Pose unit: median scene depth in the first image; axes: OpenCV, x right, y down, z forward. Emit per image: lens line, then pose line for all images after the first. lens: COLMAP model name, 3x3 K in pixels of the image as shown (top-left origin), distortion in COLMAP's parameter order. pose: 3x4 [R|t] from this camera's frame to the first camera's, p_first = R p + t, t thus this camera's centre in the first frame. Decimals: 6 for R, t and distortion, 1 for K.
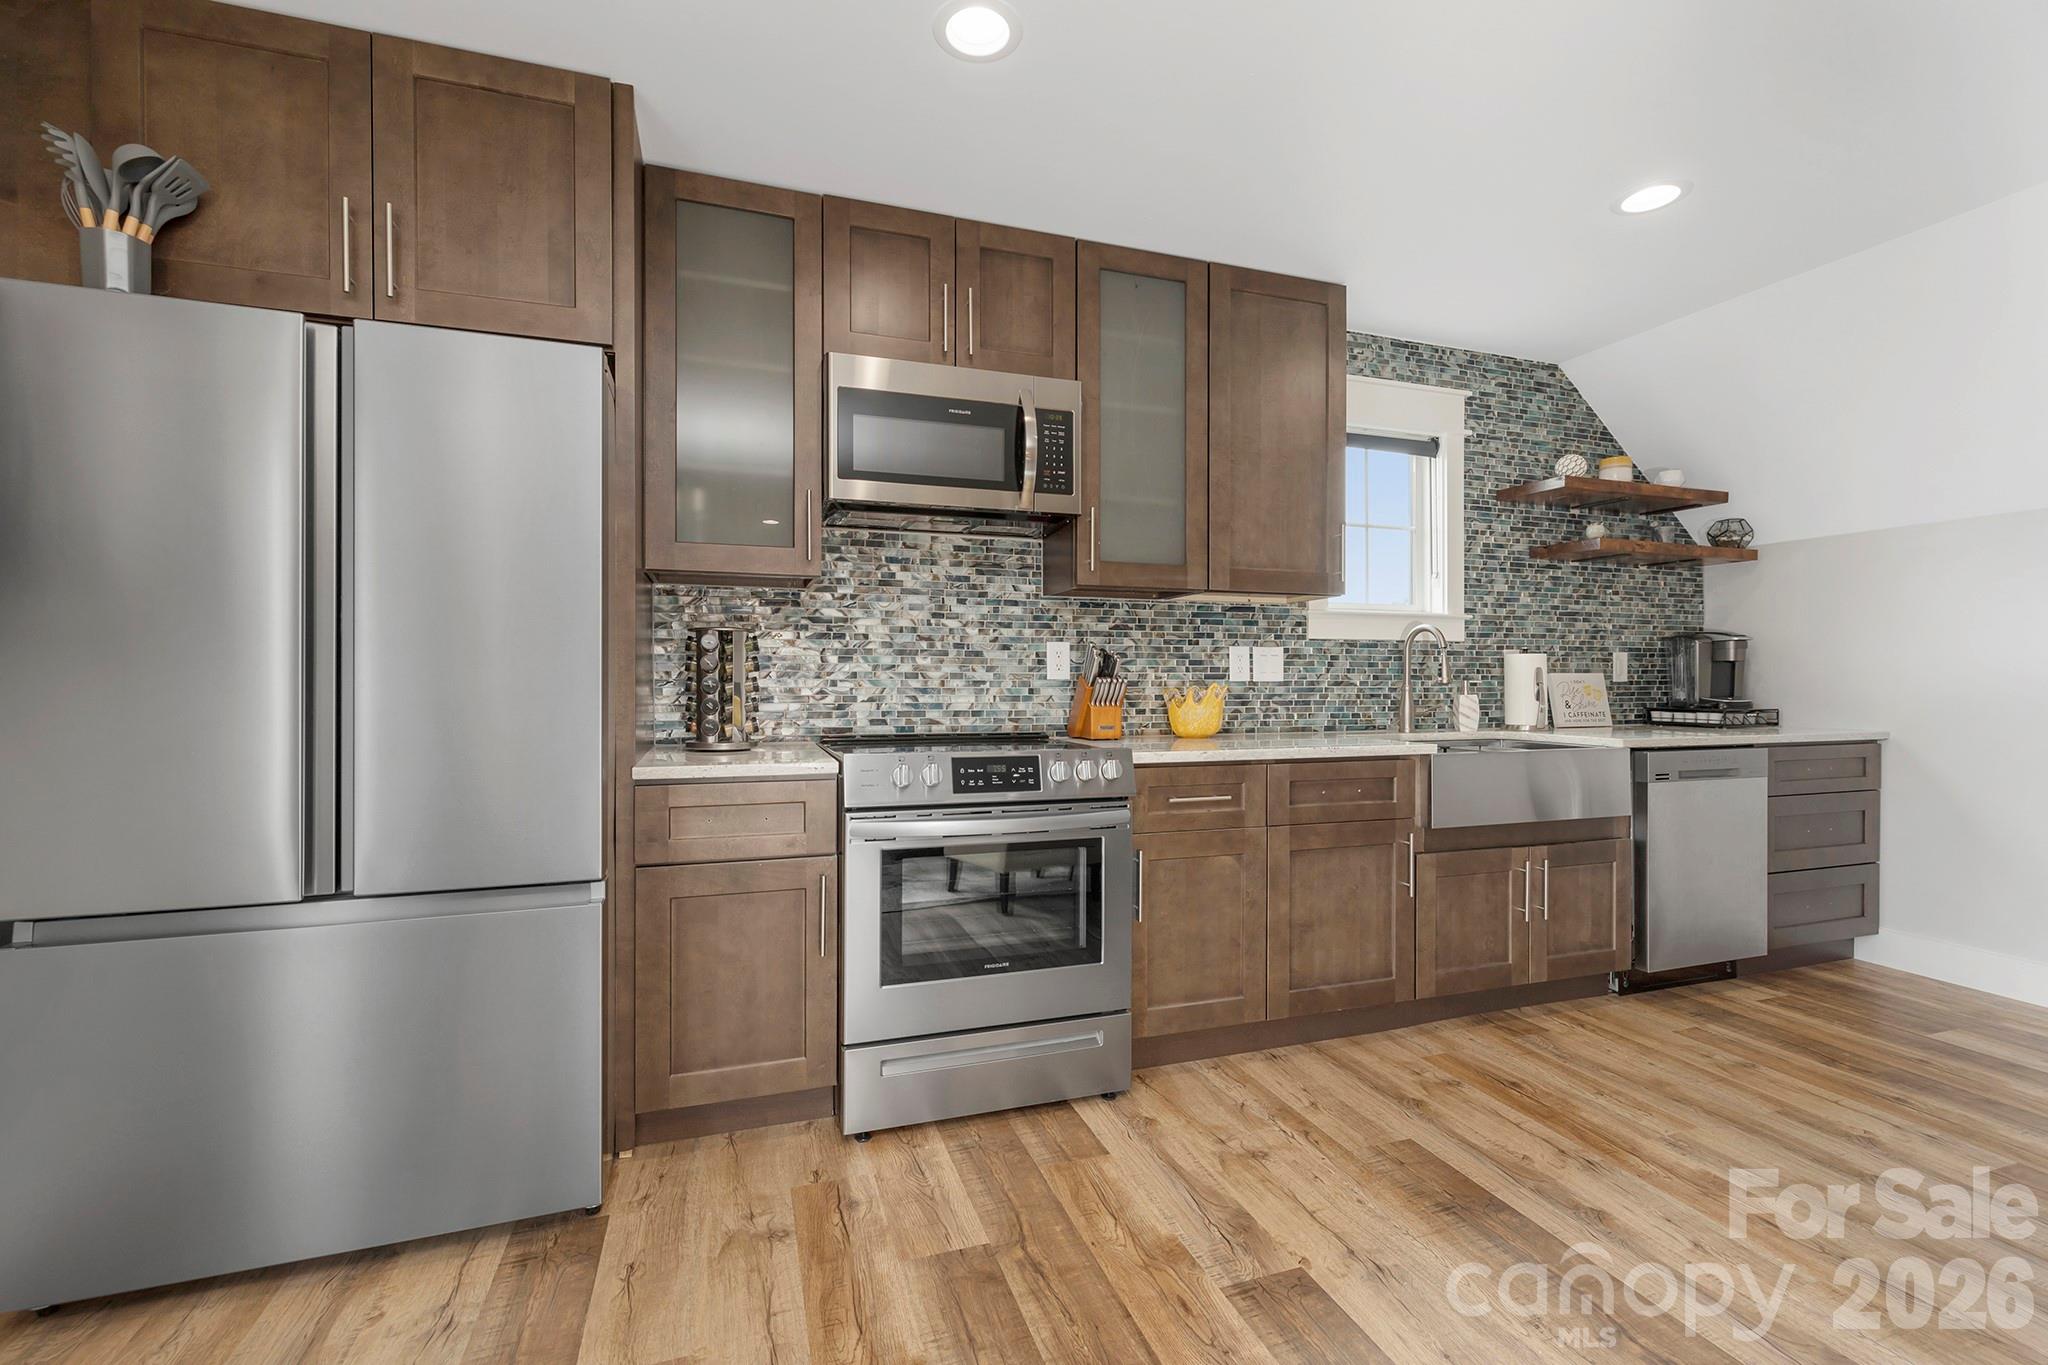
lens RADIAL K [[854.3, 0, 1009.7], [0, 854.3, 681.4], [0, 0, 1]] dist [-0.002081, -0.000009]
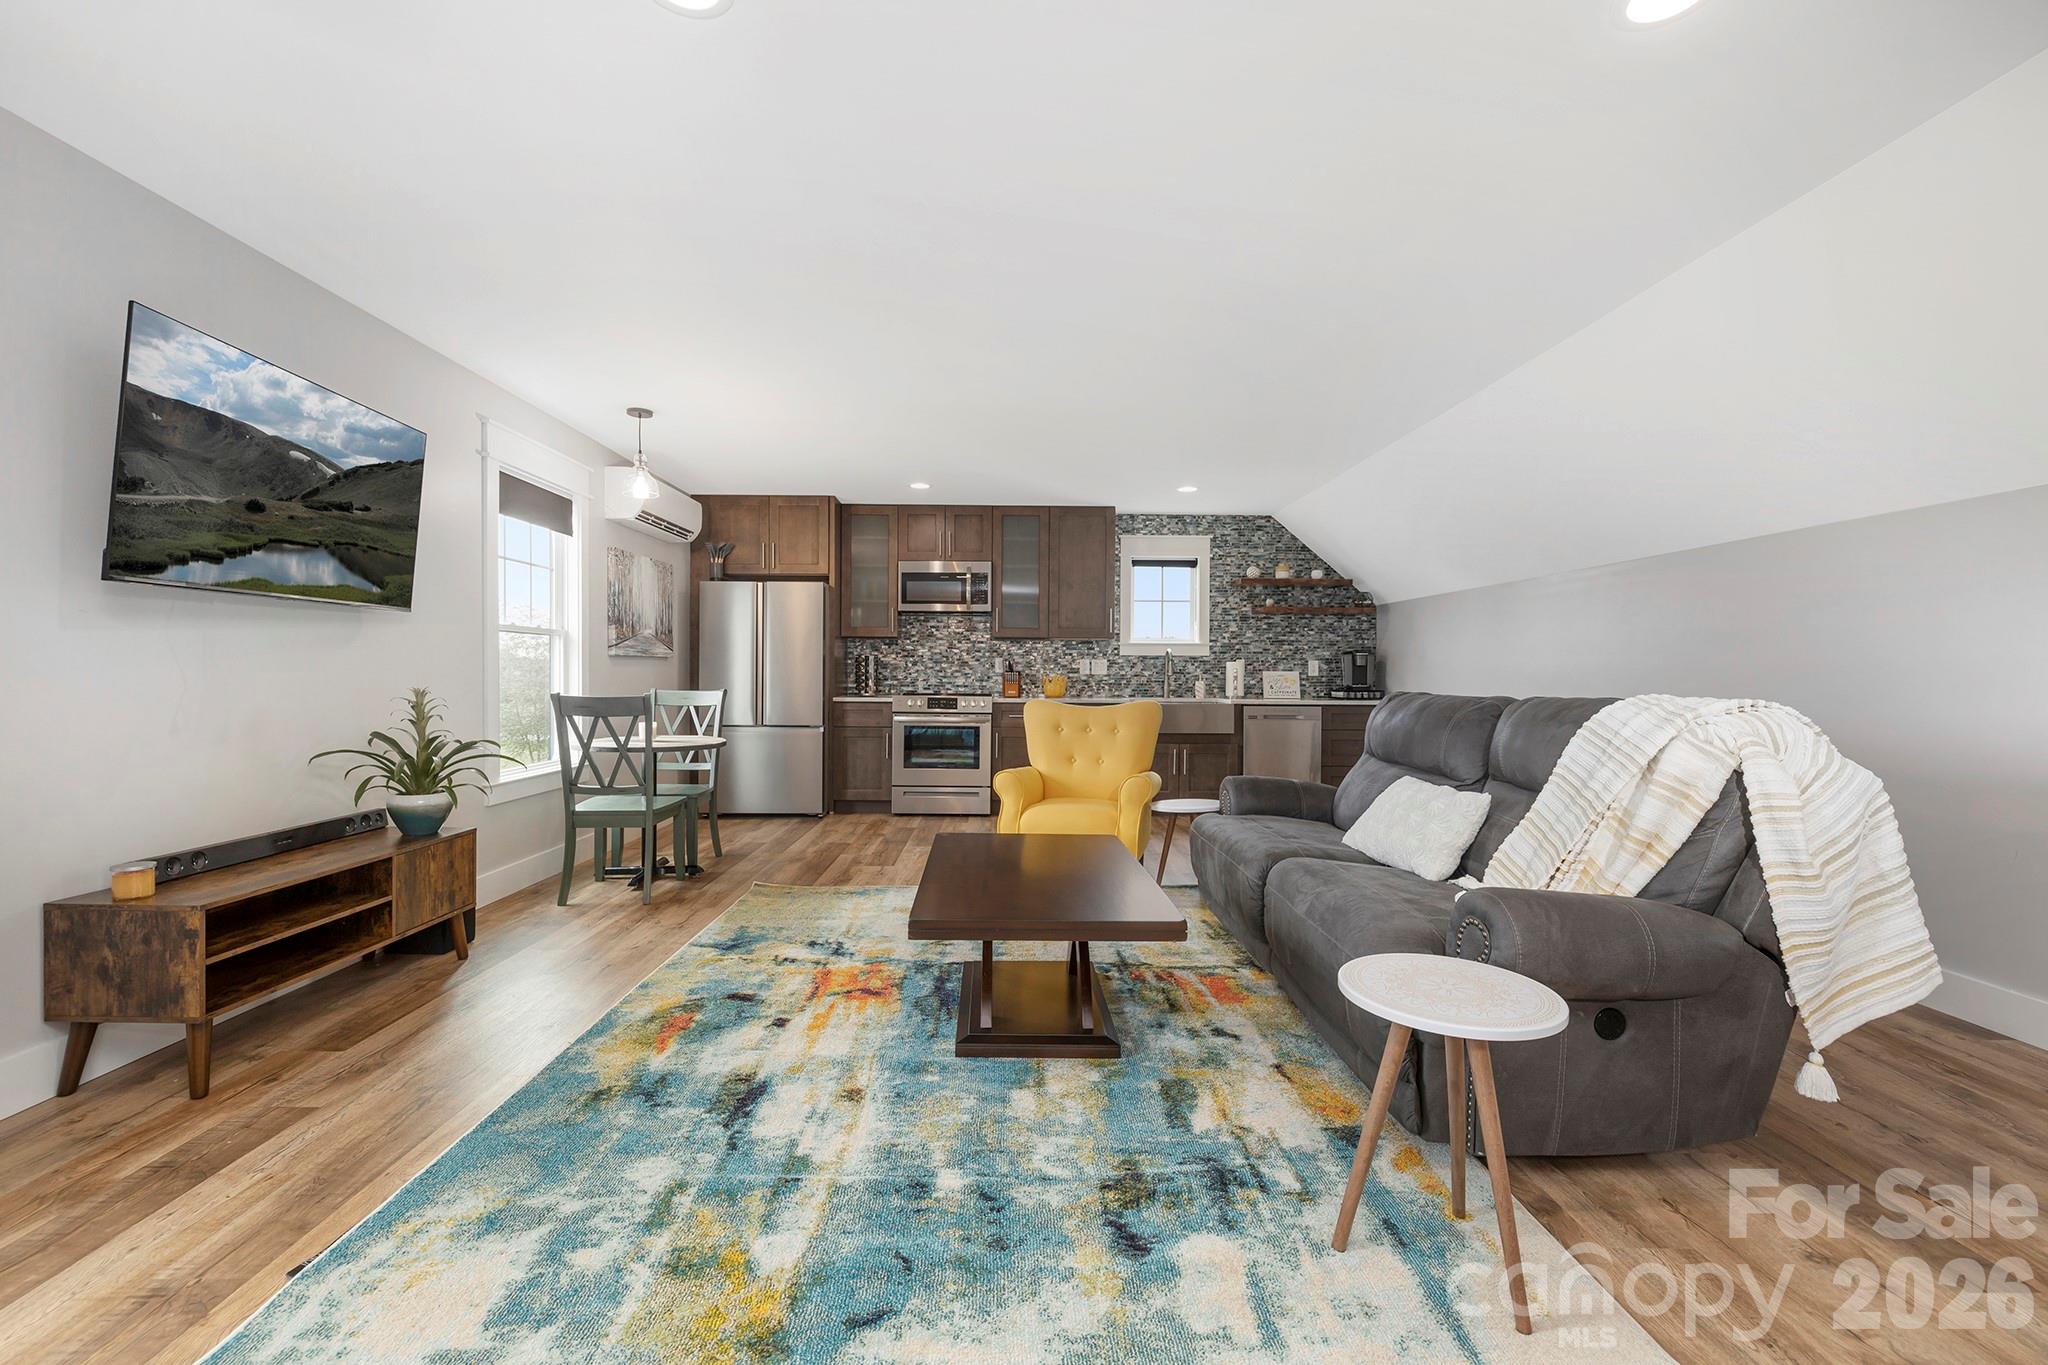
lens RADIAL K [[854.3, 0, 1018.3], [0, 854.3, 678.6], [0, 0, 1]] dist [-0.002081, -0.000009]
pose [[0.953757, 0.006560, -0.300506, 0.934153], [-0.006390, 0.999978, 0.001551, 0.010909], [0.300509, 0.000441, 0.953779, -1.471614]]
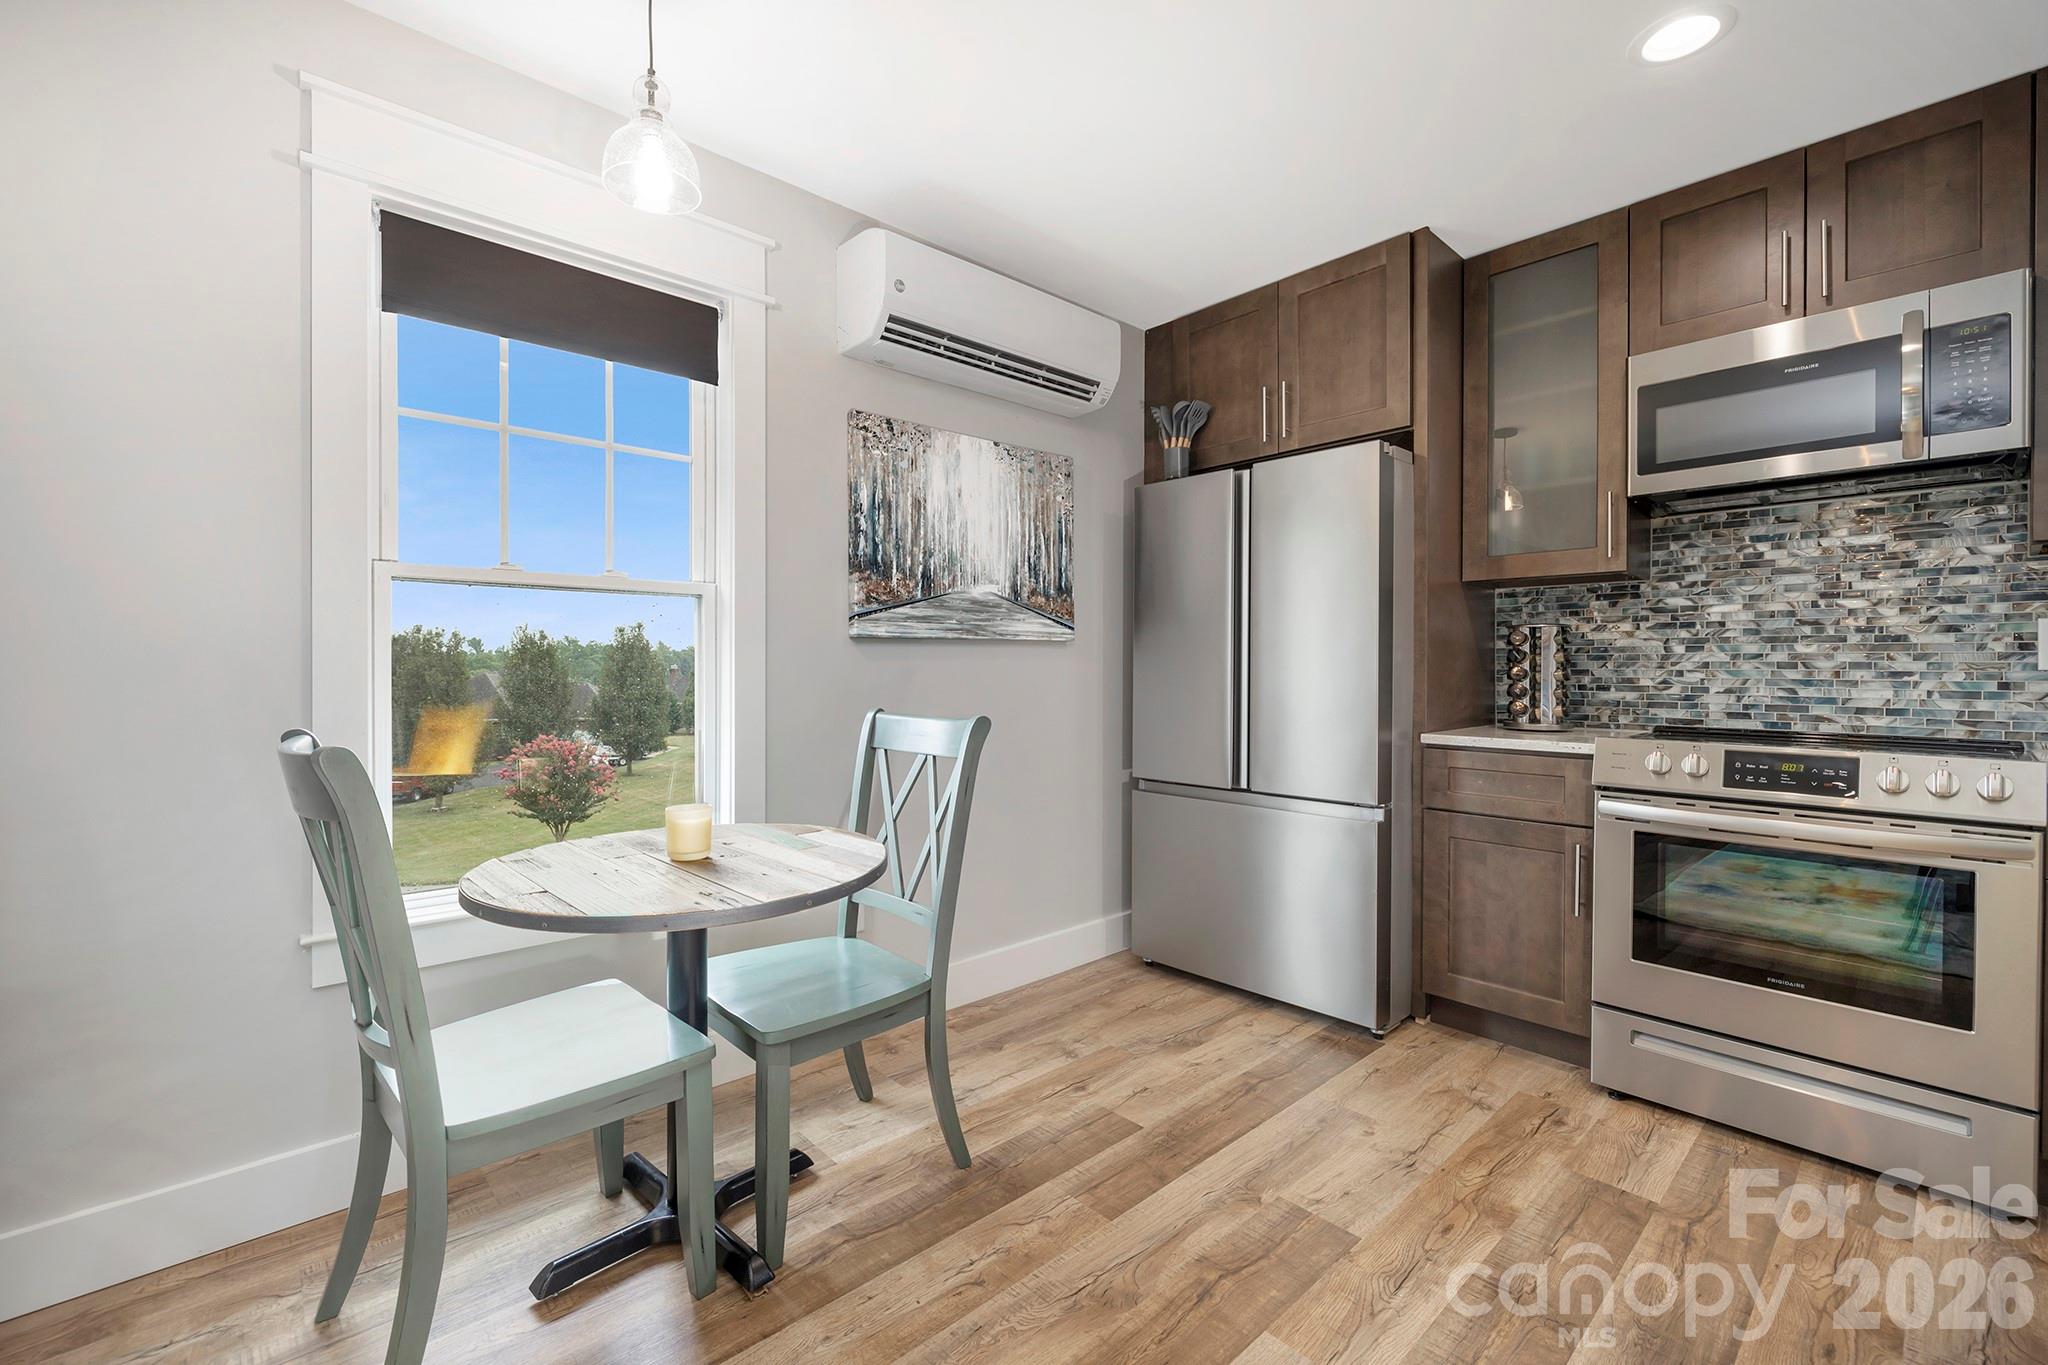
lens RADIAL K [[854.3, 0, 1011.4], [0, 854.3, 675.8], [0, 0, 1]] dist [-0.002081, -0.000009]
pose [[0.399448, 0.008263, -0.916719, 0.391737], [-0.005590, 0.999963, 0.006578, 0.002777], [0.916739, 0.002496, 0.399479, -0.098153]]
